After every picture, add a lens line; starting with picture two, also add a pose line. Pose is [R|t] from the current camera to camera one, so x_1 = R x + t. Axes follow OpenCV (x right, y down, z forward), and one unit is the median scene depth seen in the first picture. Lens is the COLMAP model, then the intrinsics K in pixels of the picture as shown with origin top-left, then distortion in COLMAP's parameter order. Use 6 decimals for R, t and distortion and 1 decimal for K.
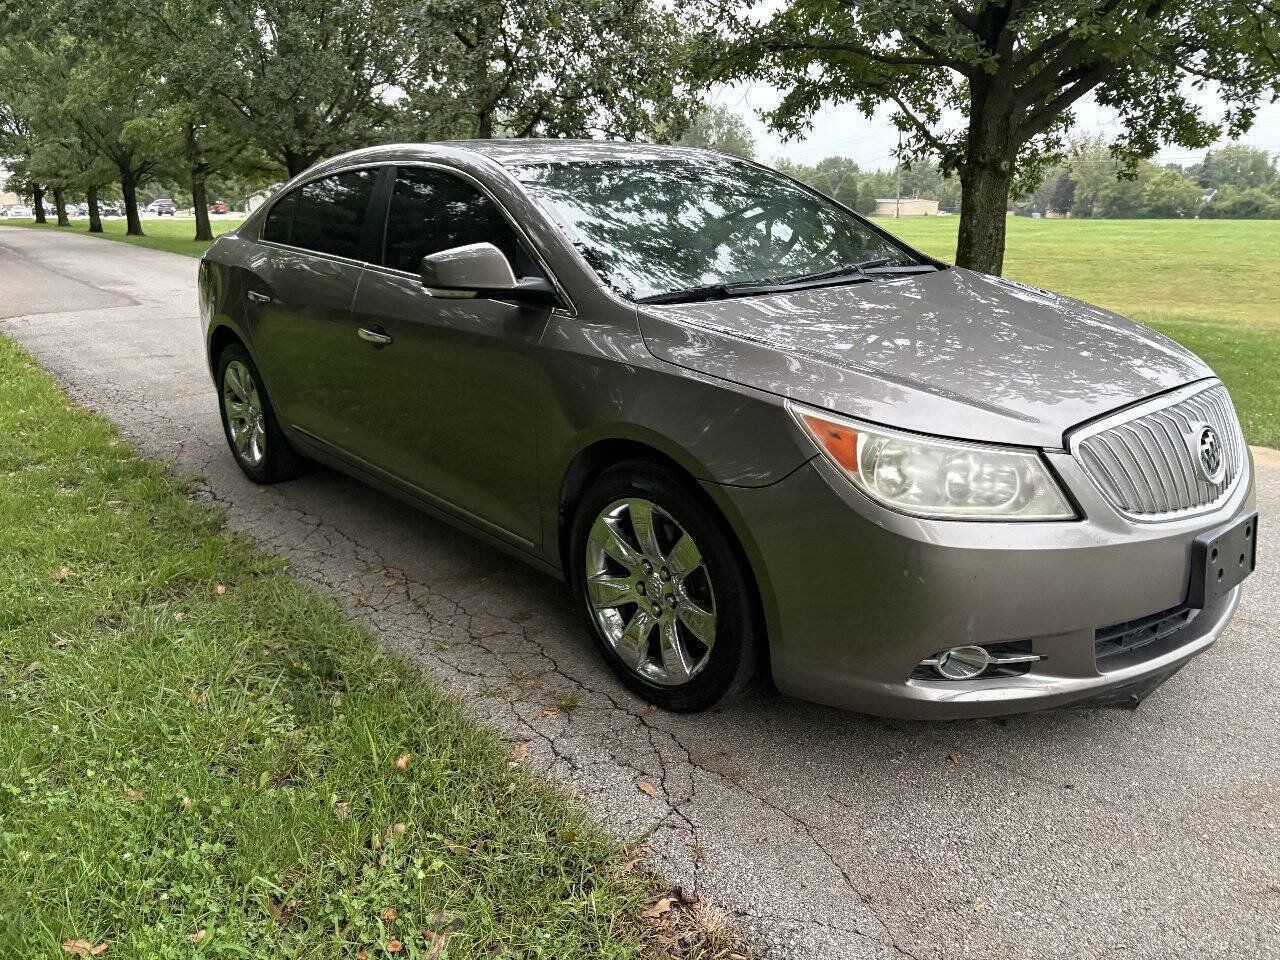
lens RADIAL K [[997.2, 0, 634.9], [0, 997.2, 479.7], [0, 0, 1]] dist [0.043222, -0.051557]
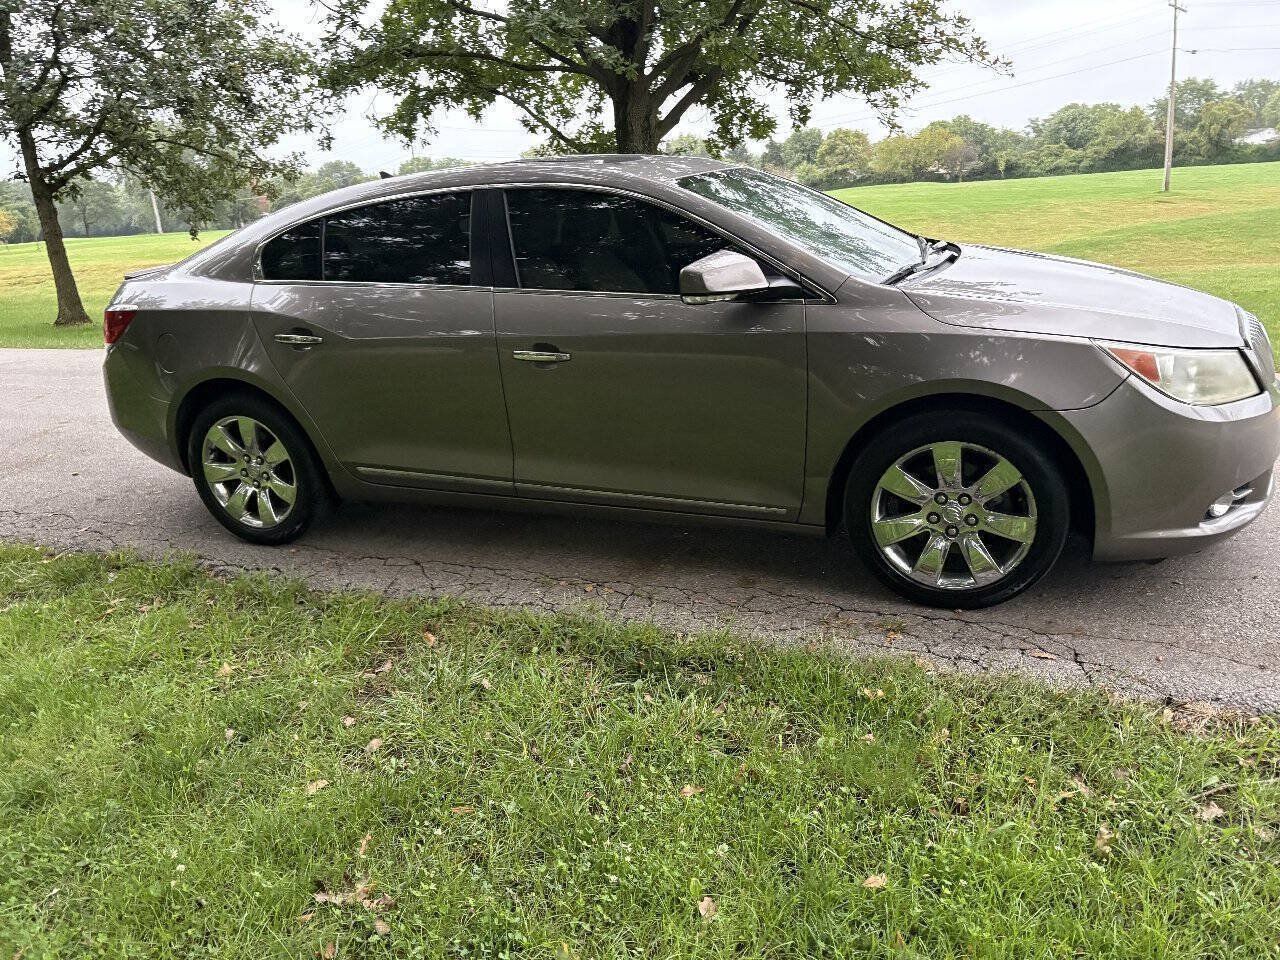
lens RADIAL K [[997.2, 0, 634.9], [0, 997.2, 479.7], [0, 0, 1]] dist [0.043222, -0.051557]
pose [[0.877816, -0.187766, 0.440662, -0.200480], [0.188066, 0.981195, 0.043453, -0.013800], [-0.440534, 0.044730, 0.896621, 0.015959]]
